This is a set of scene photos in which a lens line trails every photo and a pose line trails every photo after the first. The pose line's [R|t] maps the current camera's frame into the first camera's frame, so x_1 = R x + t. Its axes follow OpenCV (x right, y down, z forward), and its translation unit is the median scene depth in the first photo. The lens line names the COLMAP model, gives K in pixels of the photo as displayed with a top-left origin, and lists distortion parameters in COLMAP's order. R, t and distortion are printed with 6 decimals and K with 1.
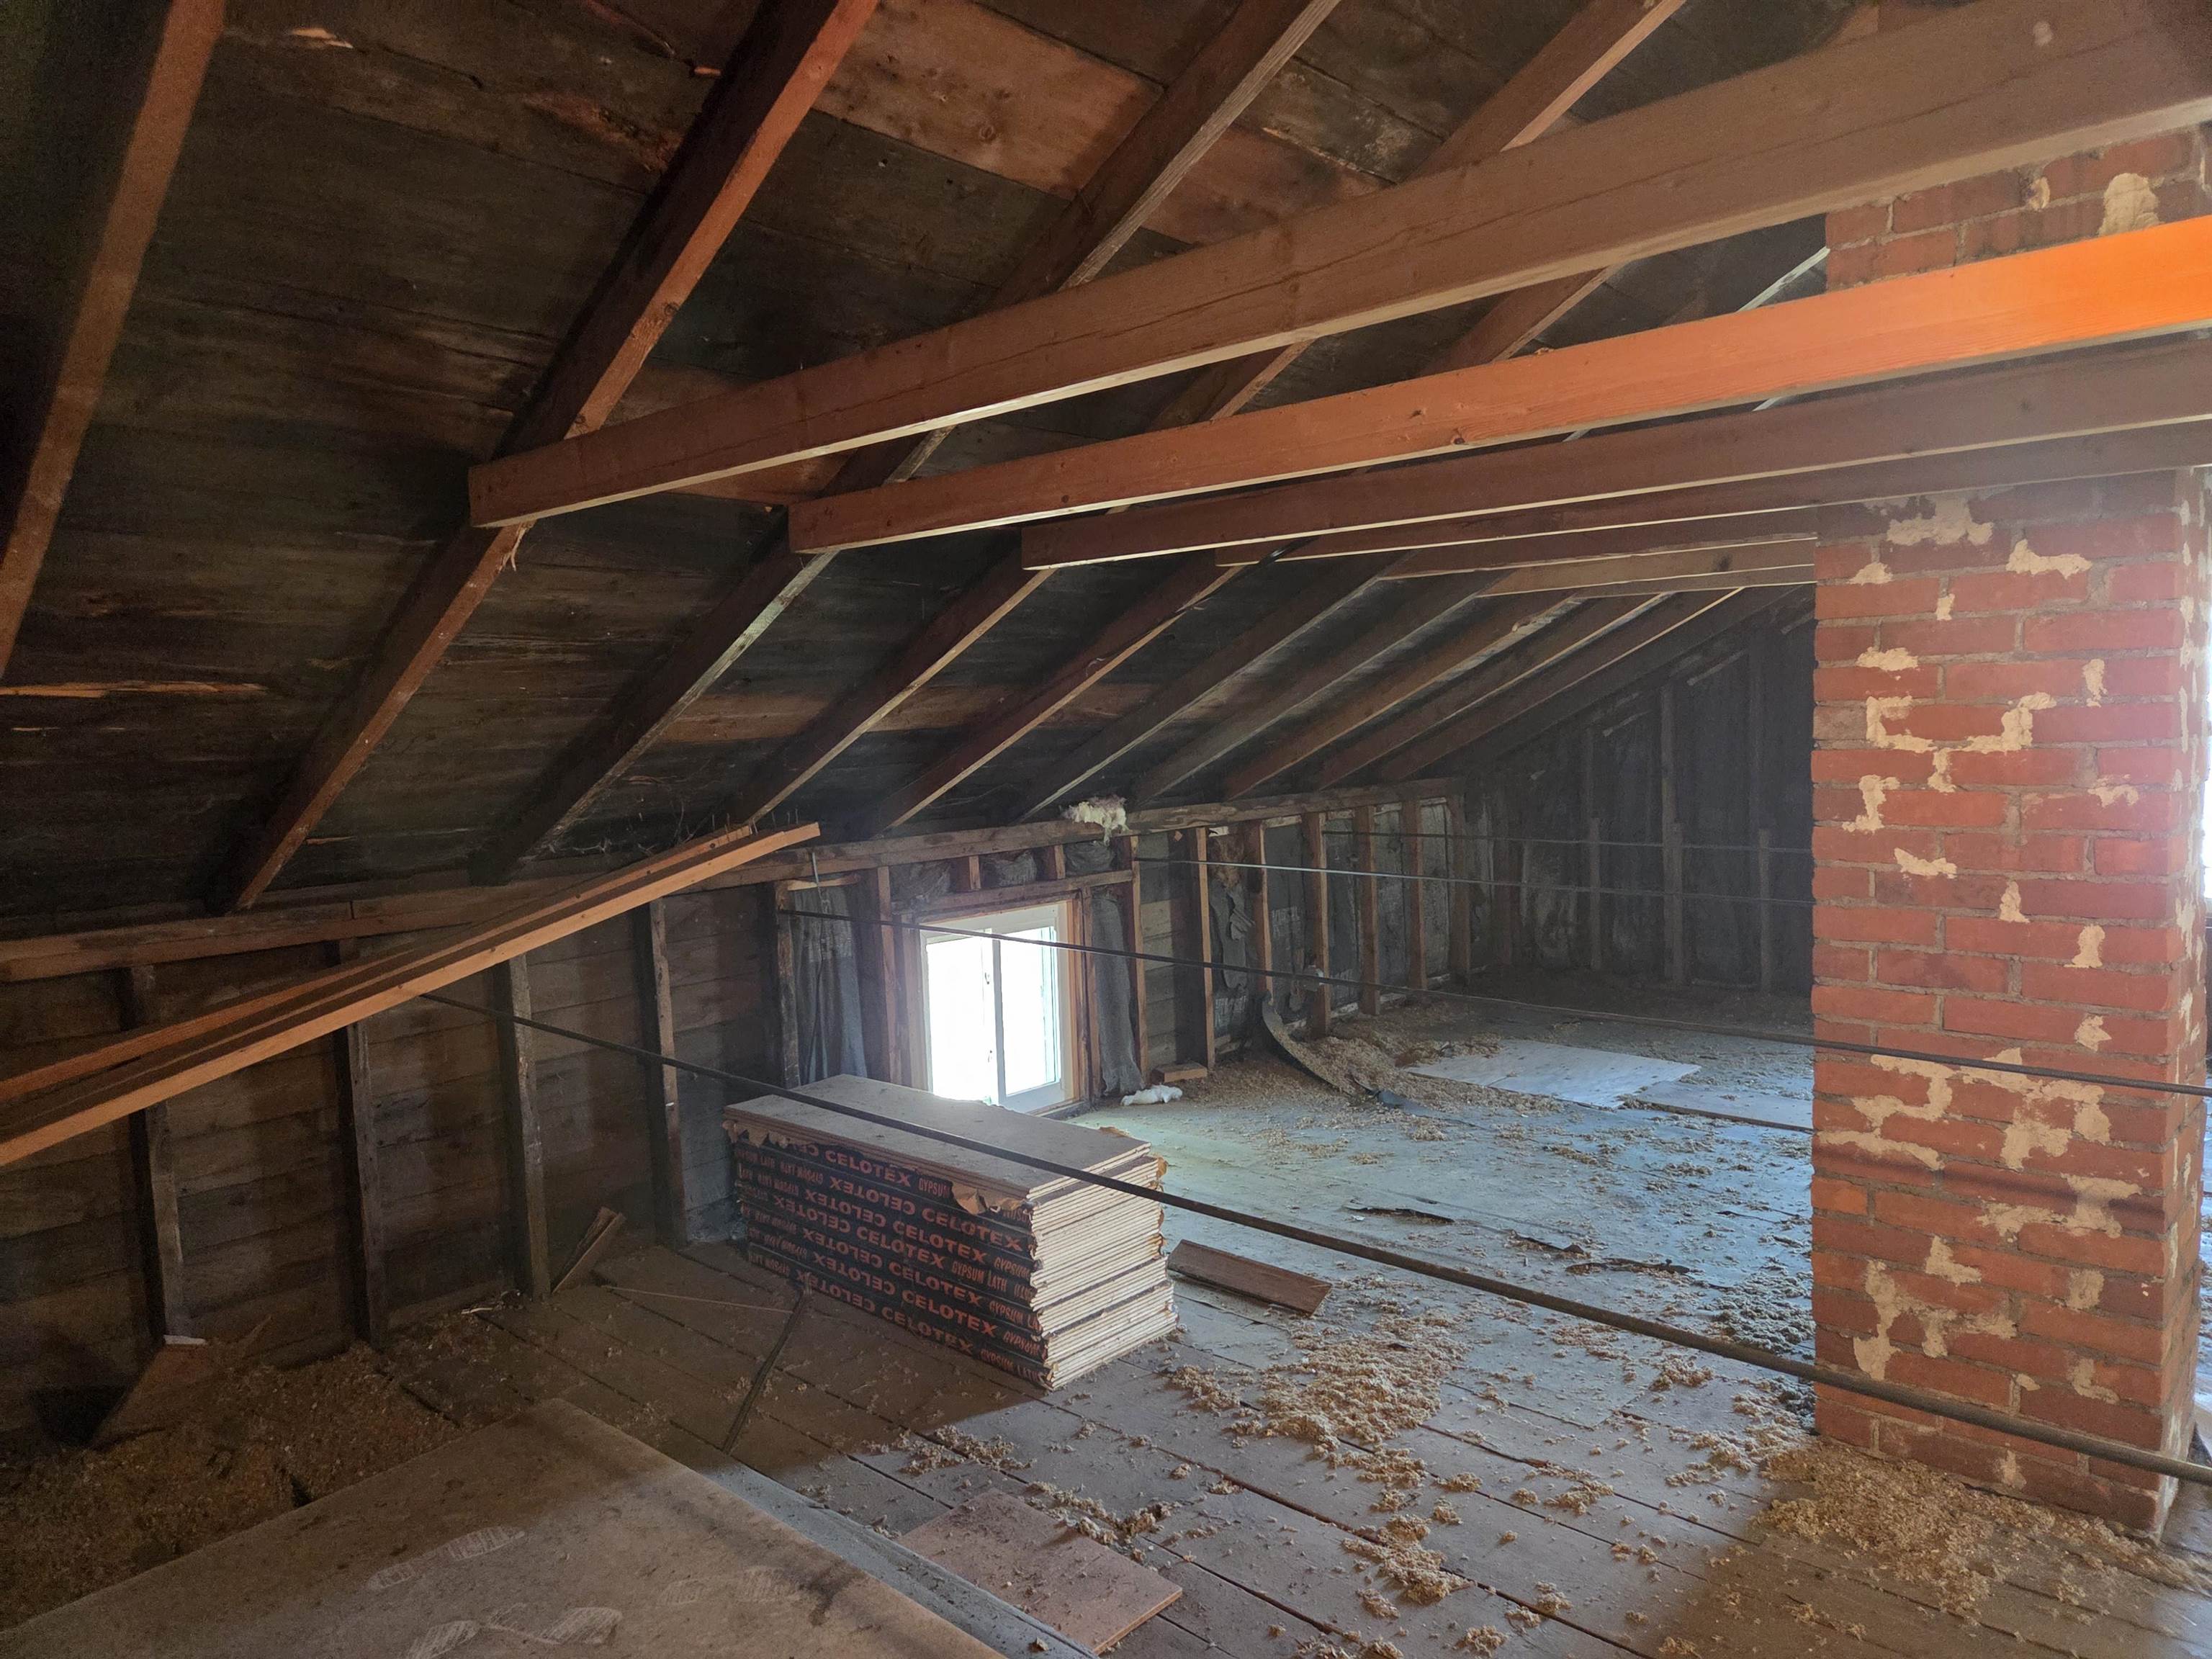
lens RADIAL K [[1471.2, 0, 1099.2], [0, 1471.2, 825.9], [0, 0, 1]] dist [0.021259, -0.010057]
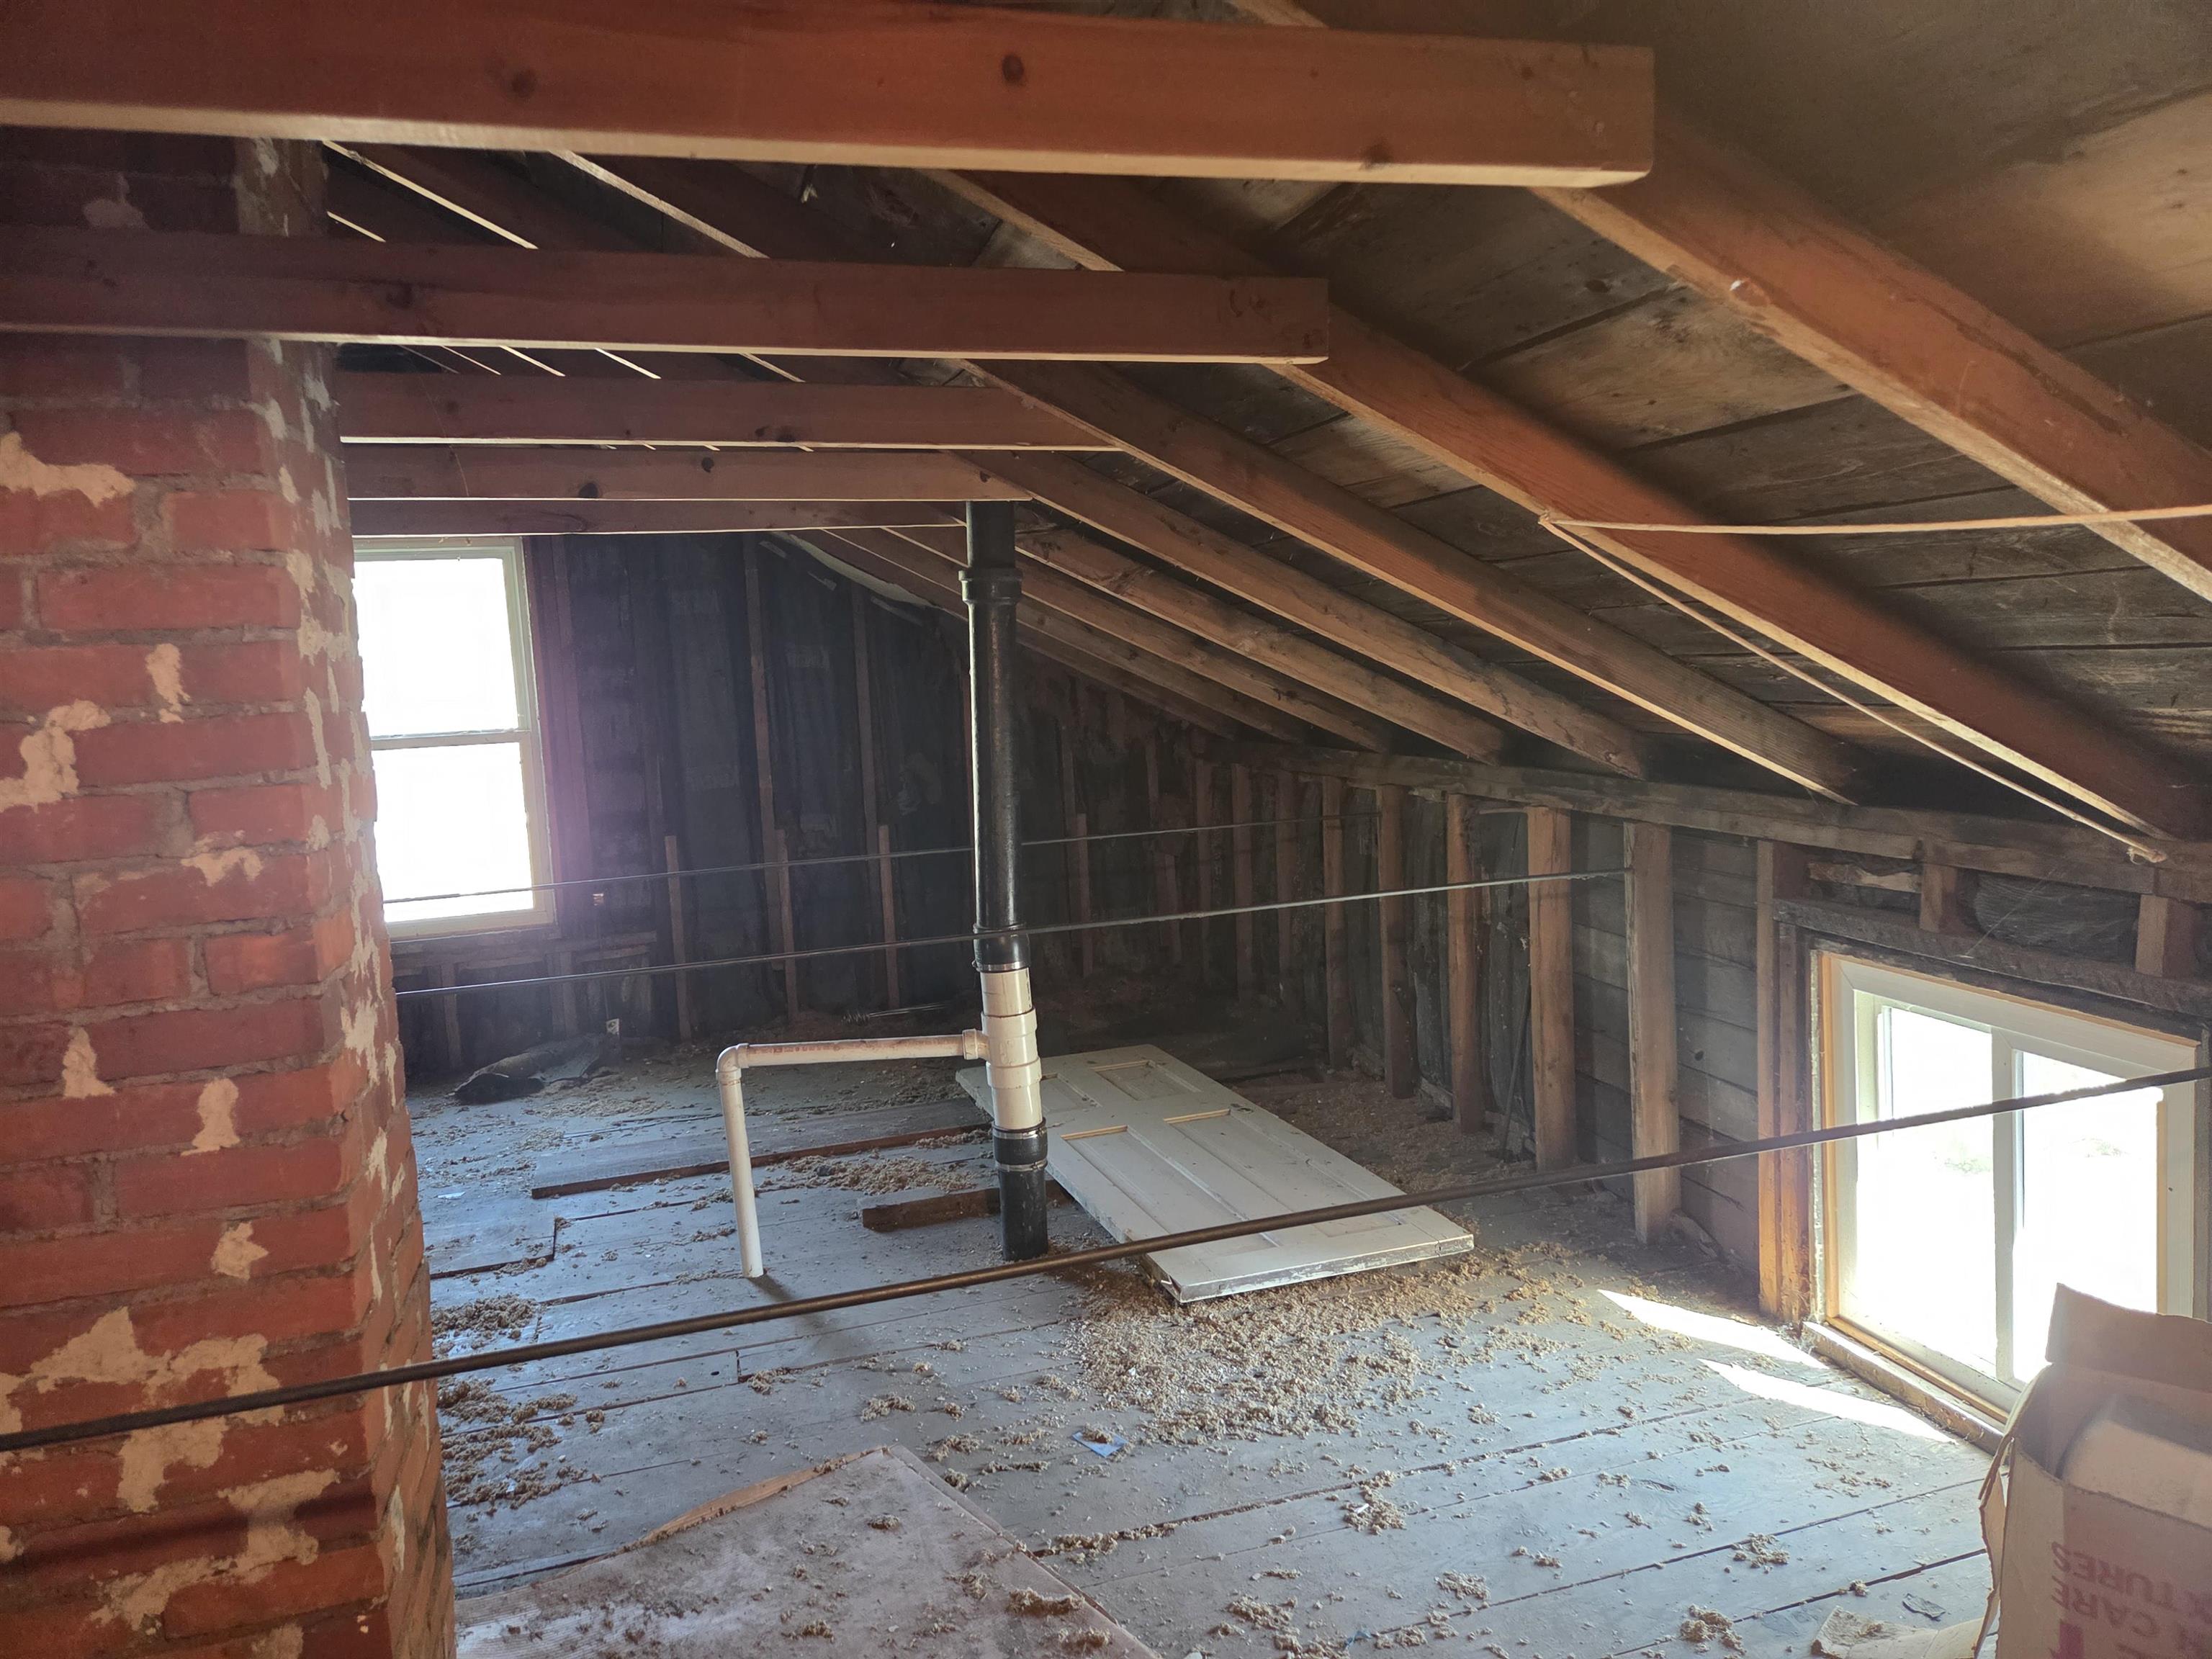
lens RADIAL K [[1471.2, 0, 1102.3], [0, 1471.2, 821.0], [0, 0, 1]] dist [0.021259, -0.010057]
pose [[0.497086, -0.088805, 0.863145, 0.331490], [0.098357, 0.994104, 0.045635, -0.030835], [-0.862109, 0.062212, 0.502890, 0.368842]]
